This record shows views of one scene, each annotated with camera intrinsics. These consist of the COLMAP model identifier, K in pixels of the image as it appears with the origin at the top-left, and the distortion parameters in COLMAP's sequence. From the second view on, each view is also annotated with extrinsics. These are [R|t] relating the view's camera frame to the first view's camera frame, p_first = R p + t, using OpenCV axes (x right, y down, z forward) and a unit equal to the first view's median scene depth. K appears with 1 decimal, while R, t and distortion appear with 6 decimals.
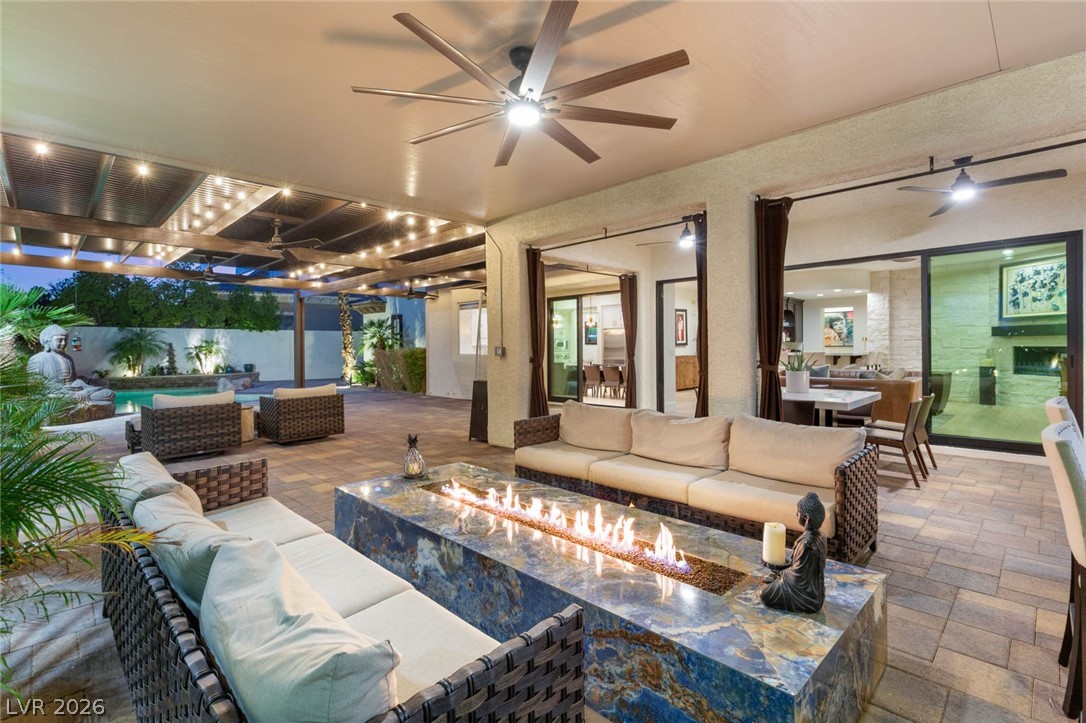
lens RADIAL K [[489.5, 0, 545.0], [0, 489.5, 354.6], [0, 0, 1]] dist [0.004192, 0.000392]
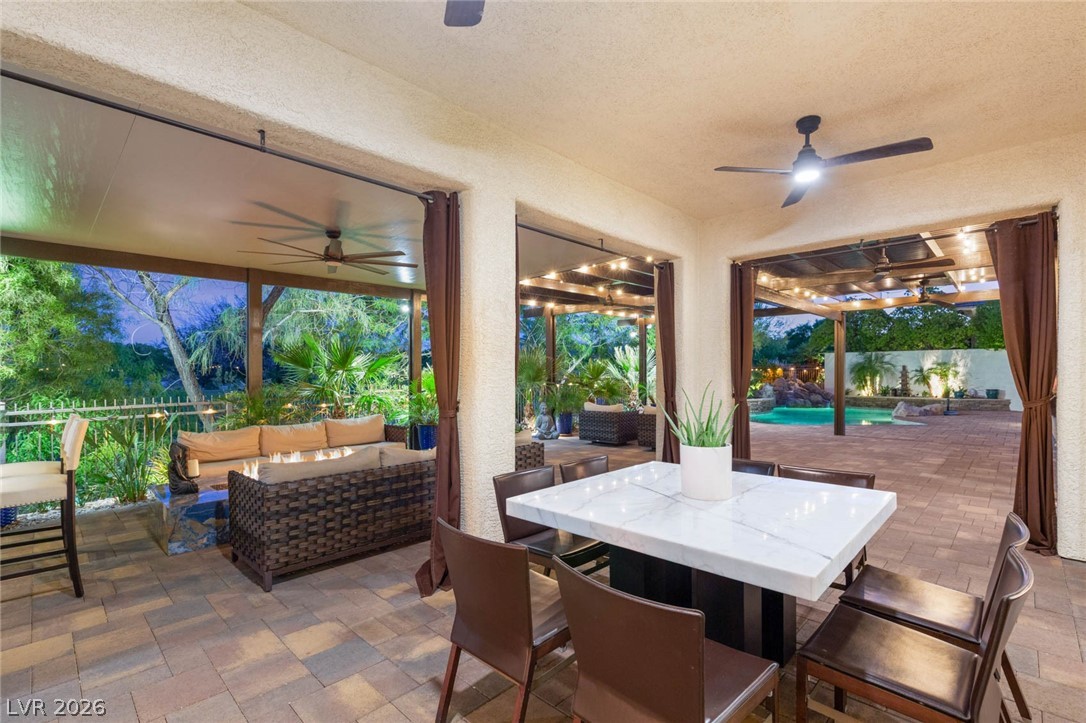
lens RADIAL K [[489.5, 0, 549.1], [0, 489.5, 379.2], [0, 0, 1]] dist [0.004192, 0.000392]
pose [[0.018493, 0.016650, -0.999690, 0.242149], [-0.011161, 0.999802, 0.016446, -0.003851], [0.999767, 0.010853, 0.018676, 0.226477]]
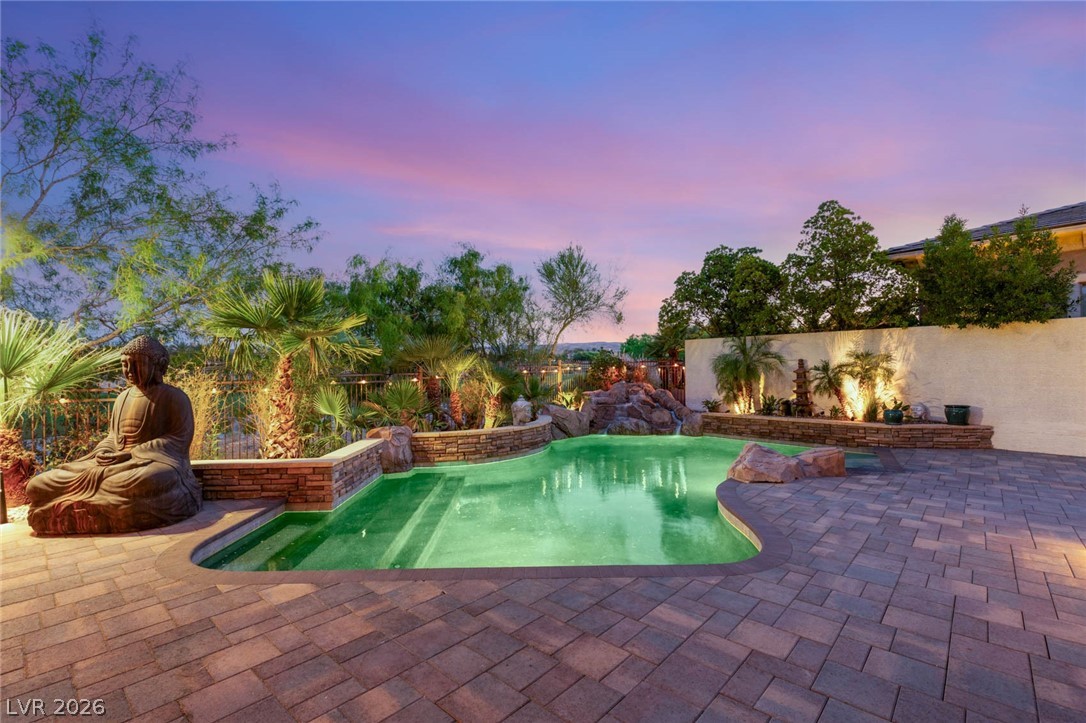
lens RADIAL K [[489.5, 0, 543.9], [0, 489.5, 365.9], [0, 0, 1]] dist [0.004192, 0.000392]
pose [[0.047331, -0.008772, -0.998841, -0.202063], [-0.008278, 0.999924, -0.009174, -0.008649], [0.998845, 0.008702, 0.047254, 0.647626]]
